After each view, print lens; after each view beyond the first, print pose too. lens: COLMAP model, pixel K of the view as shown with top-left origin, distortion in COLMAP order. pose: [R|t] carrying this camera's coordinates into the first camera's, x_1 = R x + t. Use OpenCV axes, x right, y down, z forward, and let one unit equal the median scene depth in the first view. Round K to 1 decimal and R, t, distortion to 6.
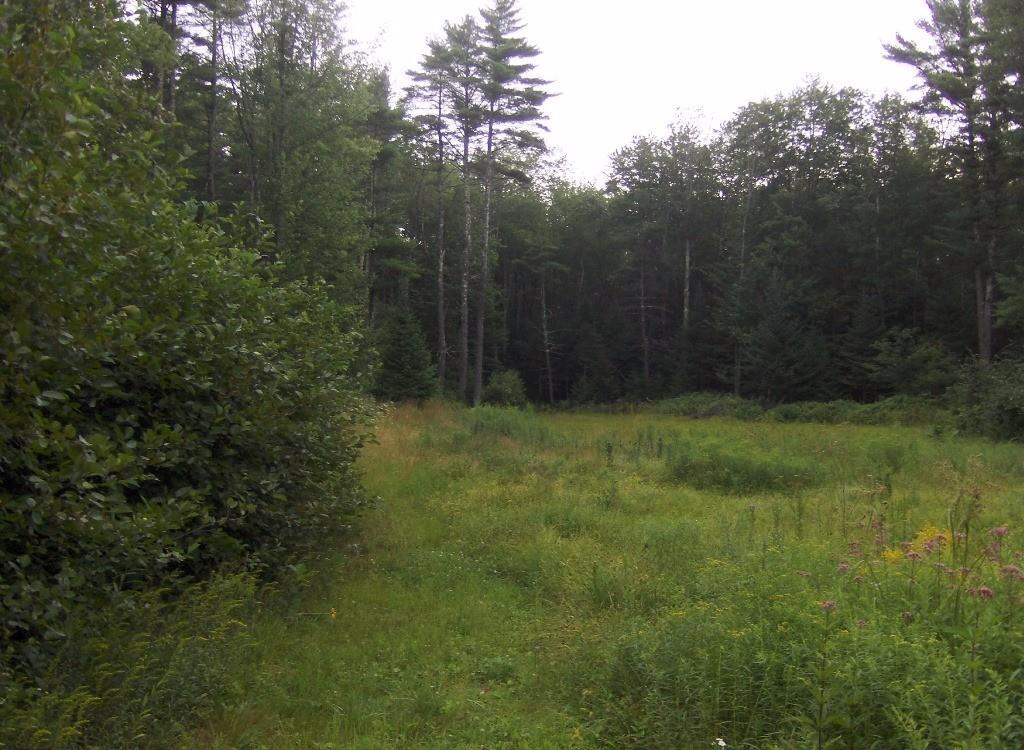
lens RADIAL K [[1102.6, 0, 512.0], [0, 1102.6, 375.0], [0, 0, 1]] dist [-0.158511, 0.049141]
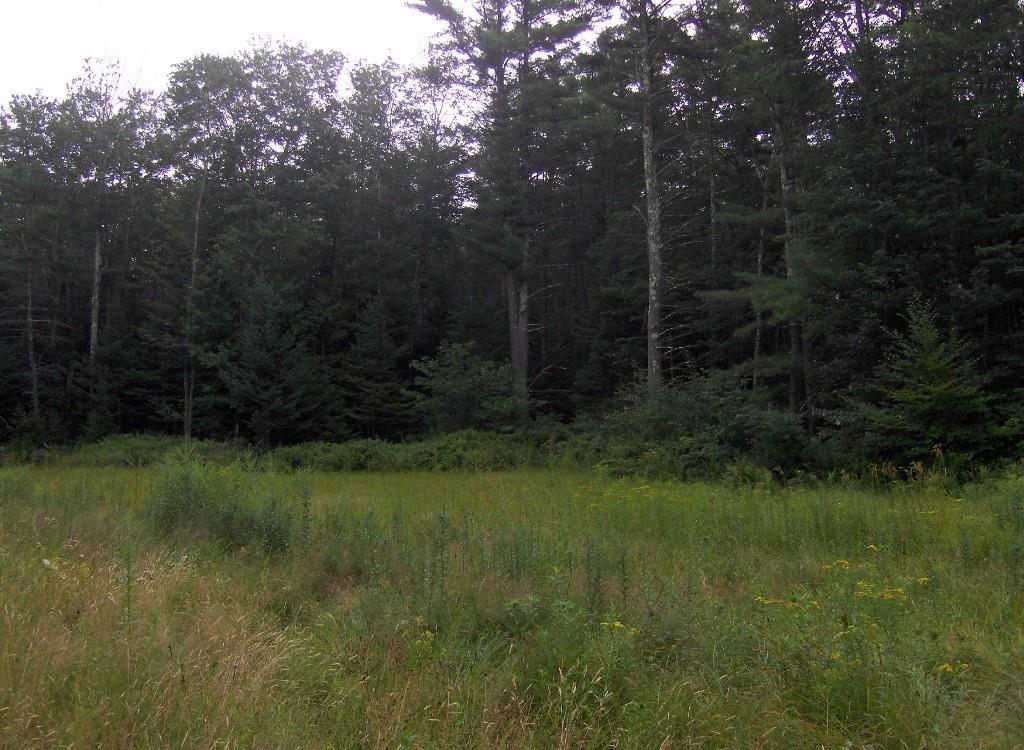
lens RADIAL K [[1102.6, 0, 512.0], [0, 1102.6, 375.0], [0, 0, 1]] dist [-0.158511, 0.049141]
pose [[0.811277, 0.004149, 0.584647, -0.051476], [0.018013, 0.999323, -0.032086, 0.004636], [-0.584384, 0.036562, 0.810653, 0.303016]]
